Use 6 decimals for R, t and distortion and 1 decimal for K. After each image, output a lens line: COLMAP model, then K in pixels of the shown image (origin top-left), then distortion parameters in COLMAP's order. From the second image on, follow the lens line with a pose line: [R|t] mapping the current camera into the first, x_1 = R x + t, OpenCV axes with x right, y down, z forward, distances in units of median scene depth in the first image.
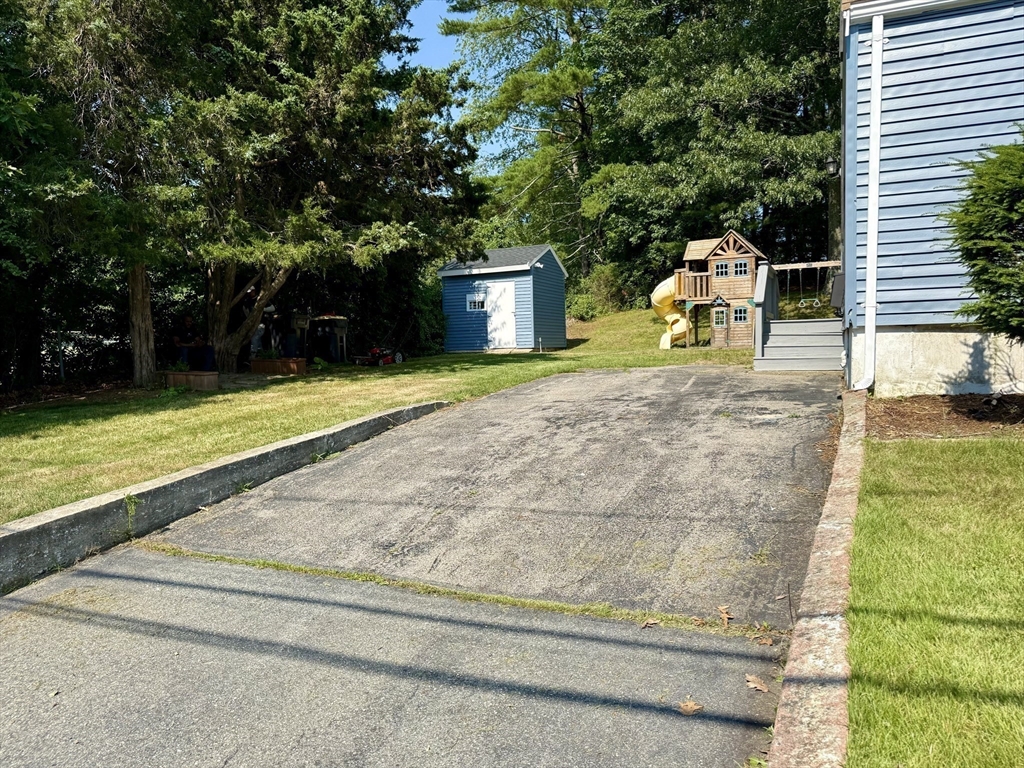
lens RADIAL K [[743.6, 0, 510.4], [0, 743.6, 388.4], [0, 0, 1]] dist [0.061948, -0.085181]
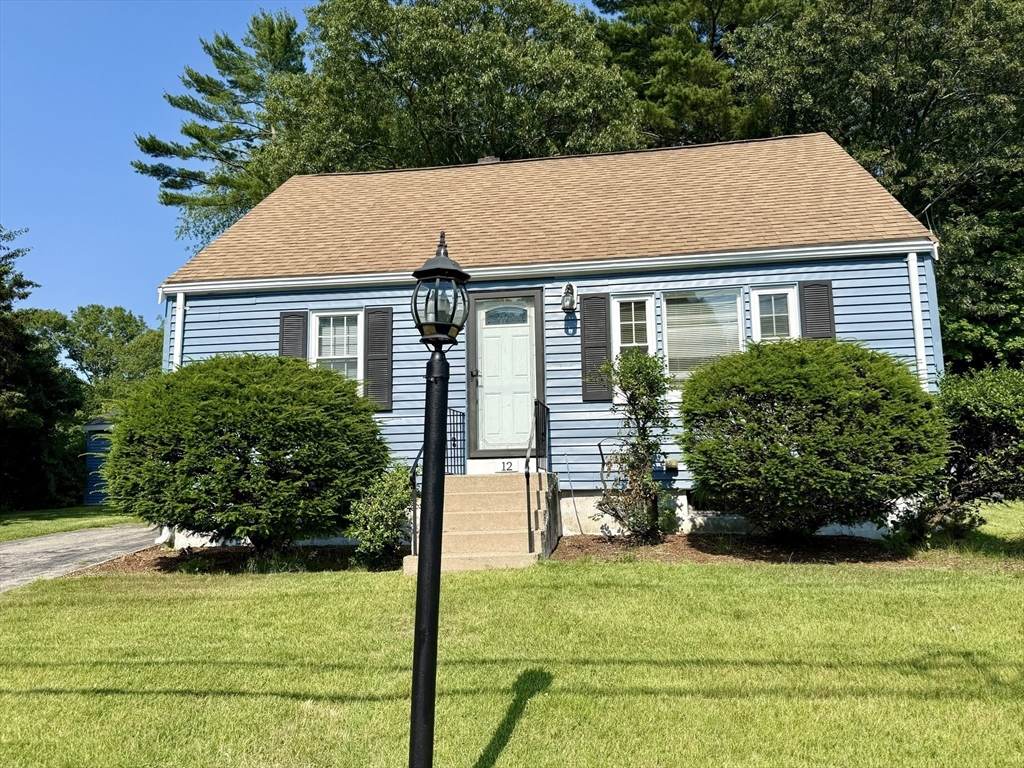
lens RADIAL K [[743.6, 0, 513.6], [0, 743.6, 383.9], [0, 0, 1]] dist [0.061948, -0.085181]
pose [[0.966461, 0.042614, 0.253255, 0.230594], [0.008209, 0.980507, -0.196313, -0.003241], [-0.256684, 0.191807, 0.947272, -0.175090]]
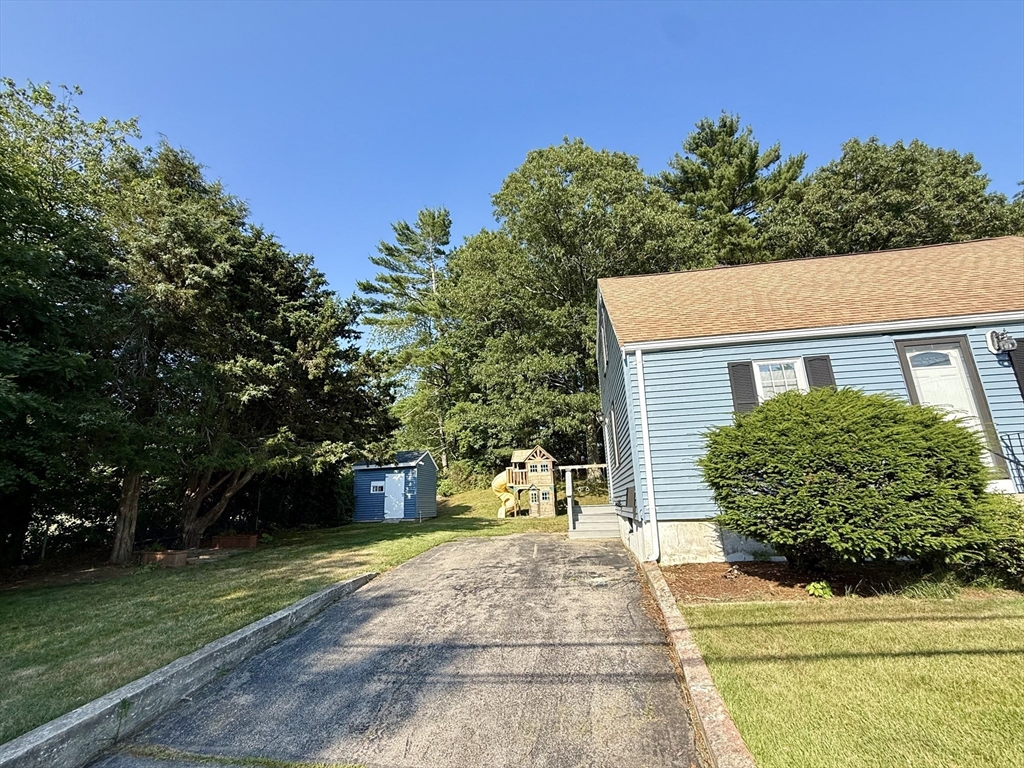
lens RADIAL K [[459.5, 0, 510.4], [0, 459.5, 383.6], [0, 0, 1]] dist [-0.005762, 0.001386]
pose [[0.967650, 0.052375, 0.246801, -0.030581], [0.028381, 0.949410, -0.312754, -0.018758], [-0.250696, 0.309641, 0.917210, 0.013580]]
